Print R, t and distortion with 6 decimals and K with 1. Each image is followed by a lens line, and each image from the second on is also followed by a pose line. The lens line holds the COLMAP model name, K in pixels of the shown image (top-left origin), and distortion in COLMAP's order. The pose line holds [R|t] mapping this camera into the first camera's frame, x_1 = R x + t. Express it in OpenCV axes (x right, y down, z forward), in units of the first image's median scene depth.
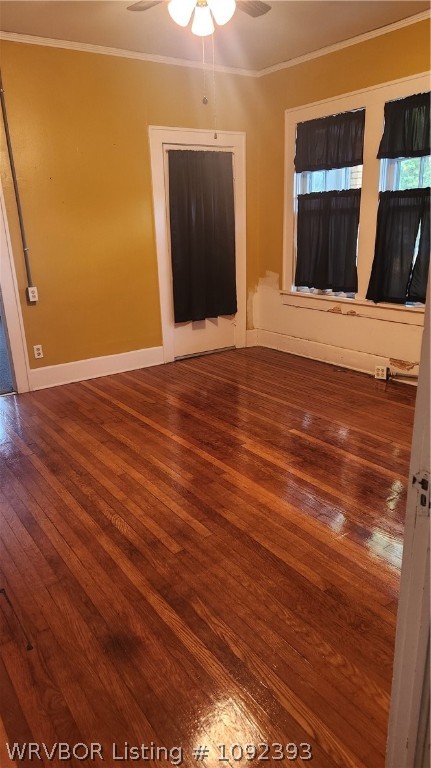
lens RADIAL K [[509.3, 0, 214.3], [0, 509.3, 385.4], [0, 0, 1]] dist [0.052994, -0.000984]
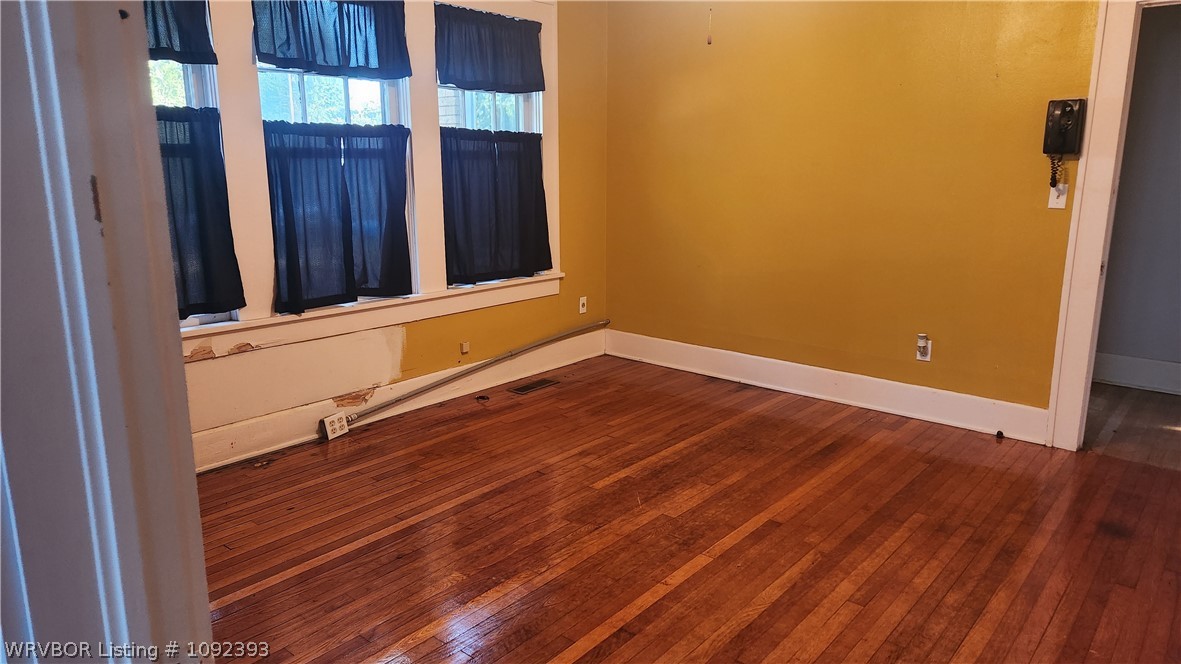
lens RADIAL K [[771.2, 0, 588.1], [0, 771.2, 328.1], [0, 0, 1]] dist [0.023228, -0.005837]
pose [[-0.238659, -0.178093, 0.954633, -0.726920], [0.304507, 0.919736, 0.247710, -0.334226], [-0.922126, 0.349811, -0.165273, 1.103179]]
